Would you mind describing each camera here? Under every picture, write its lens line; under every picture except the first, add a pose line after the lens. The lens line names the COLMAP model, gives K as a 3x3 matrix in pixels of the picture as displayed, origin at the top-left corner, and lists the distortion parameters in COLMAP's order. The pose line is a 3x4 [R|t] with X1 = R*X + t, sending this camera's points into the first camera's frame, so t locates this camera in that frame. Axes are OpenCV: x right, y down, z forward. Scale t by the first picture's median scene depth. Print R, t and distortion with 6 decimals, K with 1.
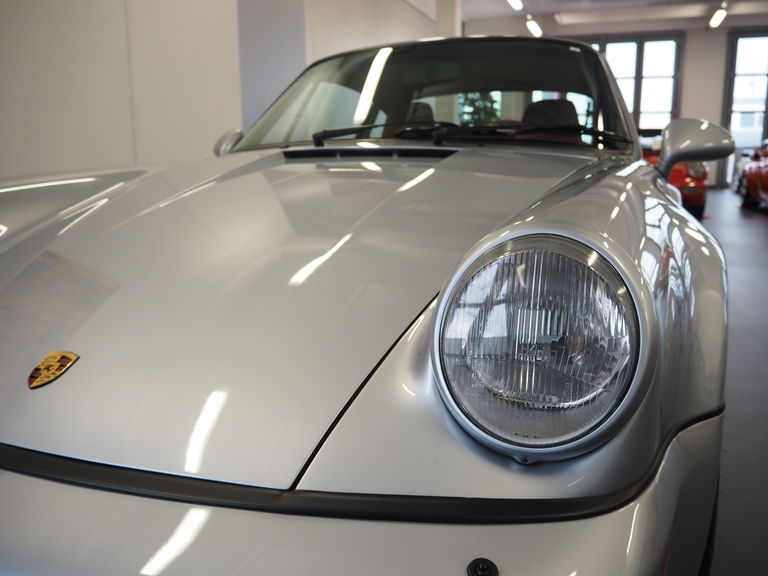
lens RADIAL K [[691.0, 0, 384.0], [0, 691.0, 288.0], [0, 0, 1]] dist [-0.090025, 0.004381]
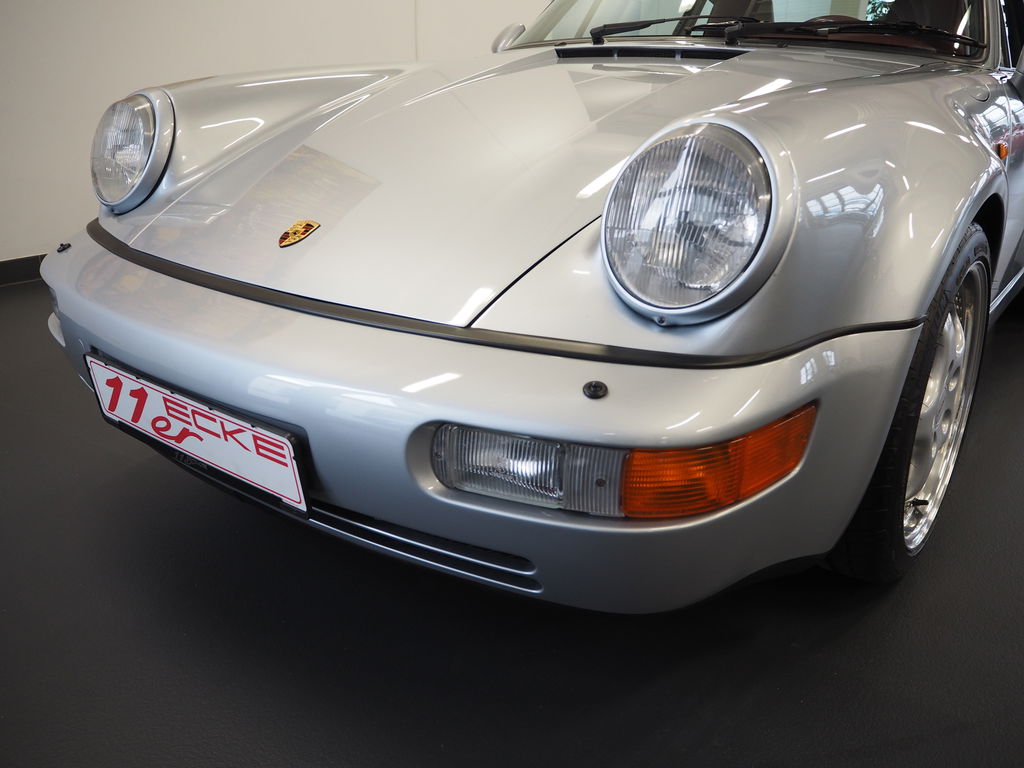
lens RADIAL K [[921.3, 0, 512.0], [0, 921.3, 384.0], [0, 0, 1]] dist [-0.090025, 0.004381]
pose [[0.964214, 0.096798, -0.246823, 0.173269], [-0.057305, 0.985052, 0.162449, 0.056091], [0.258858, -0.142491, 0.955347, -0.282865]]
